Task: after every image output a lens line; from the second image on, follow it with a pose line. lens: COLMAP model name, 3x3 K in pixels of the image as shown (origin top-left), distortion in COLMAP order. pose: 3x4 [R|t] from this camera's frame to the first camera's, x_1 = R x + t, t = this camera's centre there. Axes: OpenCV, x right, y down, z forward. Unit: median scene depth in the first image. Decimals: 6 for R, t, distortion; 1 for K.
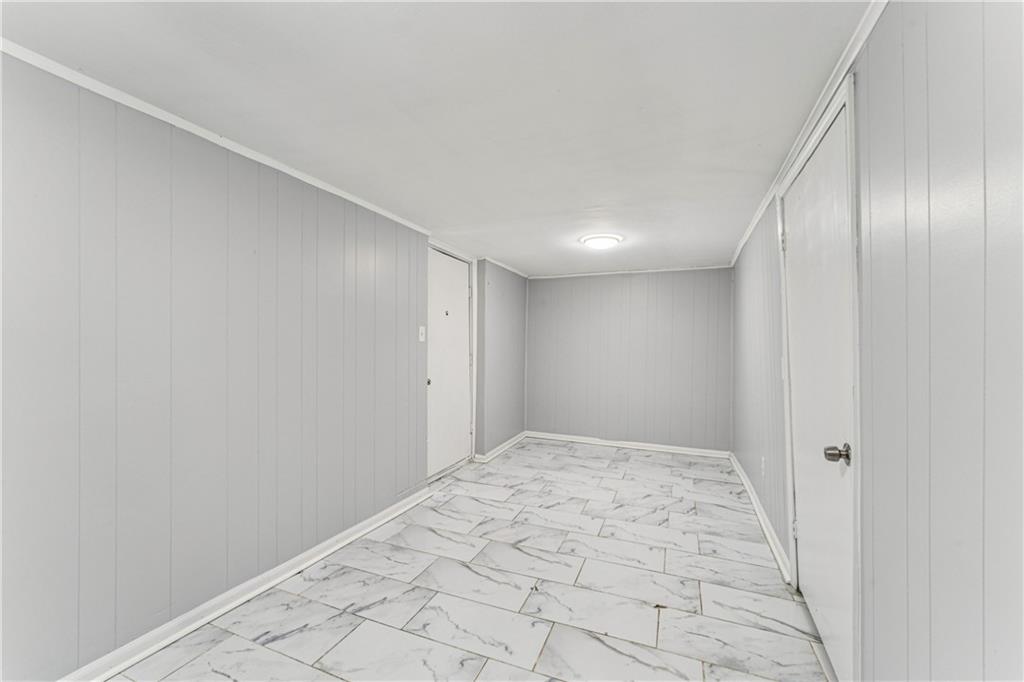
lens RADIAL K [[411.0, 0, 514.1], [0, 411.0, 338.9], [0, 0, 1]] dist [-0.001446, 0.000399]
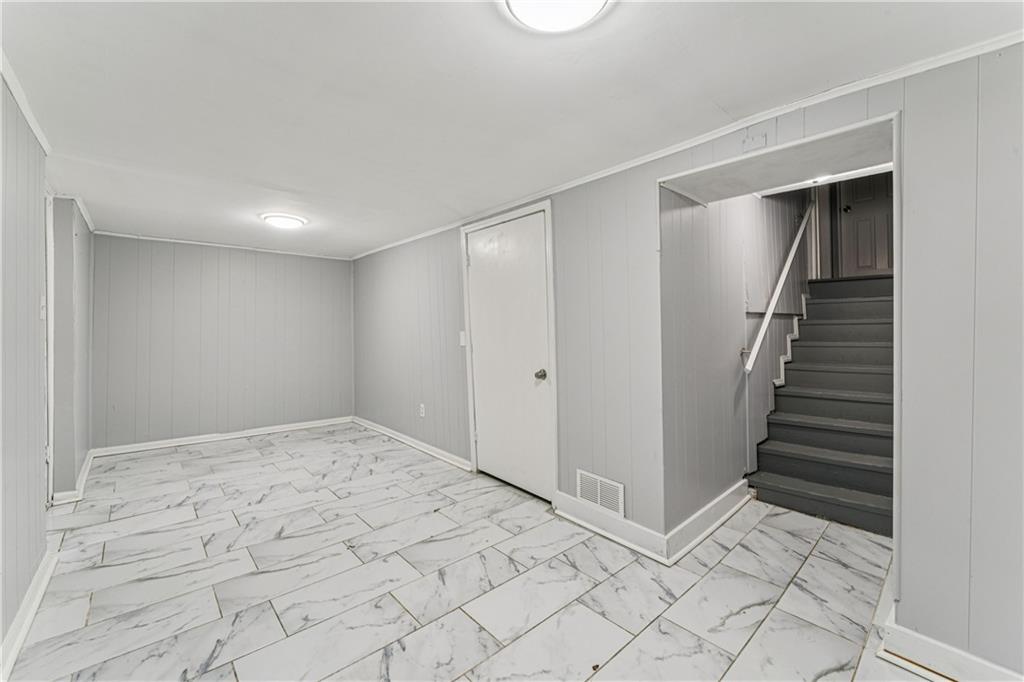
lens RADIAL K [[411.0, 0, 503.0], [0, 411.0, 333.2], [0, 0, 1]] dist [-0.001446, 0.000399]
pose [[0.468716, -0.019054, 0.883143, -0.502606], [-0.004743, 0.999699, 0.024086, 0.007634], [-0.883336, -0.015478, 0.468485, 0.098365]]
